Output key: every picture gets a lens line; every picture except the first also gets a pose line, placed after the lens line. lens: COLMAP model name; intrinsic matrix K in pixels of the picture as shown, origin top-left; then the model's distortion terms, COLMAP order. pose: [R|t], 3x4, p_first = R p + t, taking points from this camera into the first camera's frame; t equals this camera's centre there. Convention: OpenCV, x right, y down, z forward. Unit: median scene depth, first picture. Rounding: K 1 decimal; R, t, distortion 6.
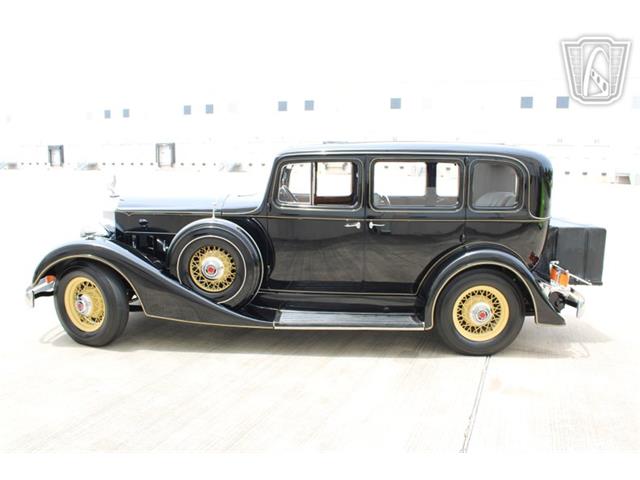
lens RADIAL K [[533.0, 0, 323.5], [0, 533.0, 251.4], [0, 0, 1]] dist [-0.165591, 0.151100]
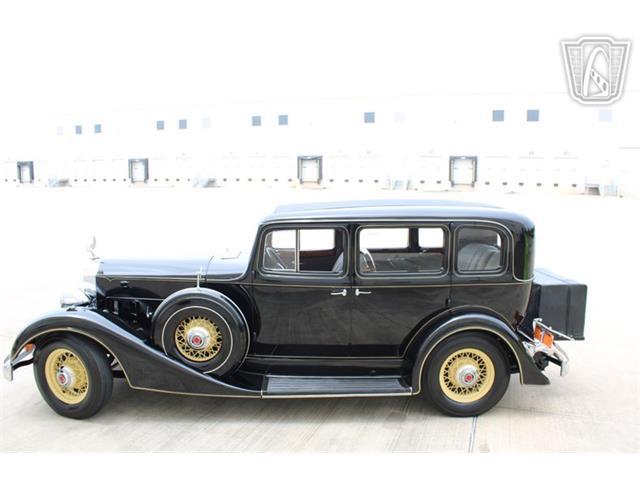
lens RADIAL K [[533.0, 0, 323.5], [0, 533.0, 251.4], [0, 0, 1]] dist [-0.165591, 0.151100]
pose [[0.998755, -0.017725, 0.046619, -0.018199], [0.018649, 0.999636, -0.019473, -0.103905], [-0.046257, 0.020318, 0.998723, 0.003924]]
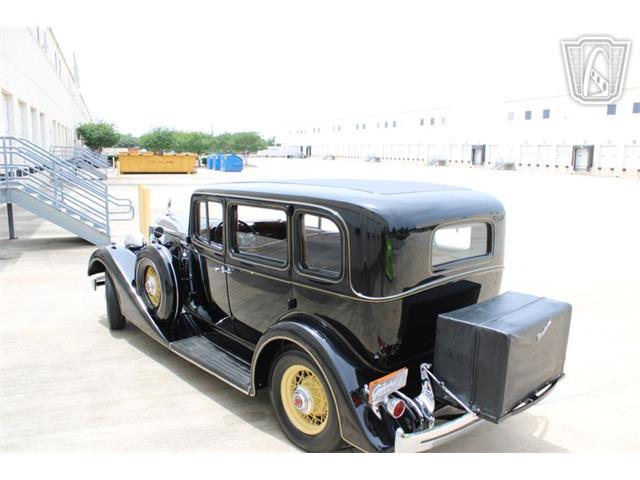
lens RADIAL K [[533.0, 0, 323.5], [0, 533.0, 251.4], [0, 0, 1]] dist [-0.165591, 0.151100]
pose [[0.698453, 0.128036, -0.704109, 0.840559], [-0.126944, 0.990429, 0.054176, -0.150216], [0.704307, 0.051543, 0.708022, 0.429834]]
